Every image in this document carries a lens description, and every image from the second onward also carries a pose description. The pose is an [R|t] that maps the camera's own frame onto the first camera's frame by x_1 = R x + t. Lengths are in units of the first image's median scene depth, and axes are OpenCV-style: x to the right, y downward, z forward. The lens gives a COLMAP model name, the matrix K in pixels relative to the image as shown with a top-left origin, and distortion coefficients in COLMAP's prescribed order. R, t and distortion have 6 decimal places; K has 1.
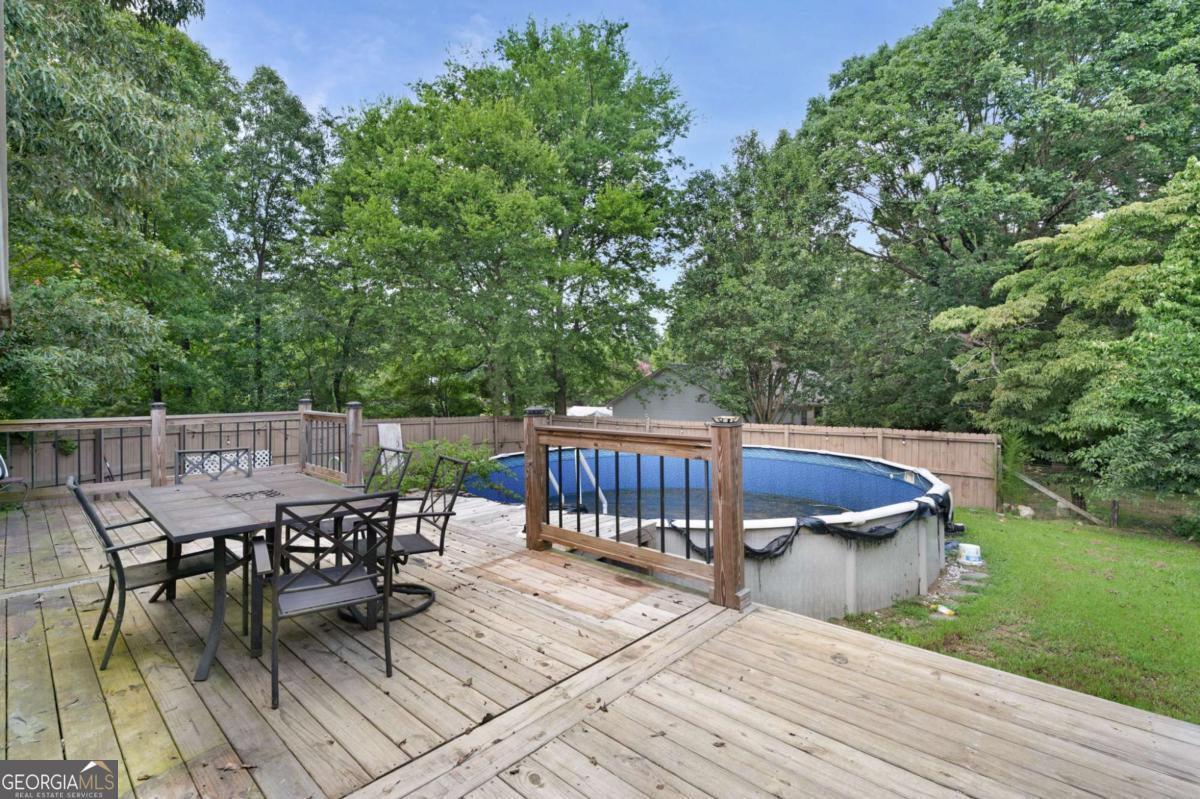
lens RADIAL K [[547.0, 0, 596.3], [0, 547.0, 391.7], [0, 0, 1]] dist [-0.002476, 0.000253]
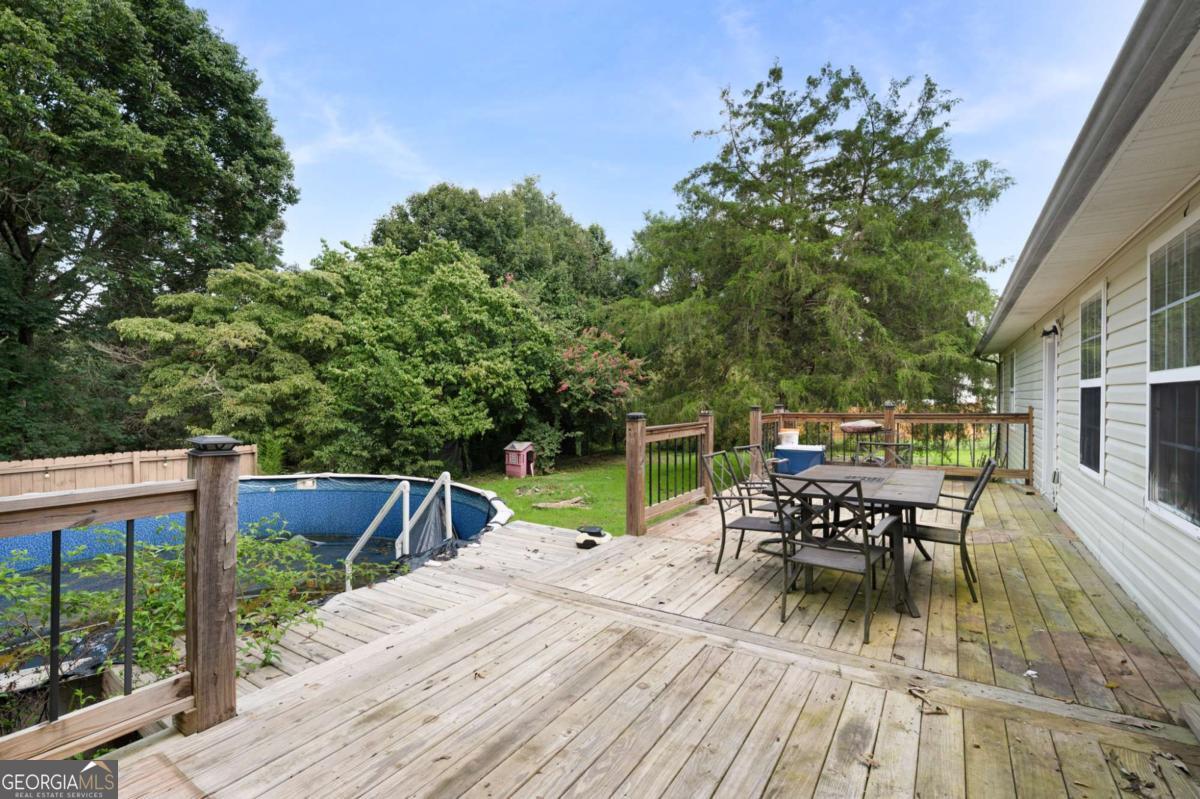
lens RADIAL K [[547.0, 0, 602.4], [0, 547.0, 402.3], [0, 0, 1]] dist [-0.002476, 0.000253]
pose [[-0.174108, 0.004545, 0.984716, -0.529768], [0.012281, 0.999922, -0.002444, 0.004162], [-0.984650, 0.011668, -0.174150, 0.544692]]
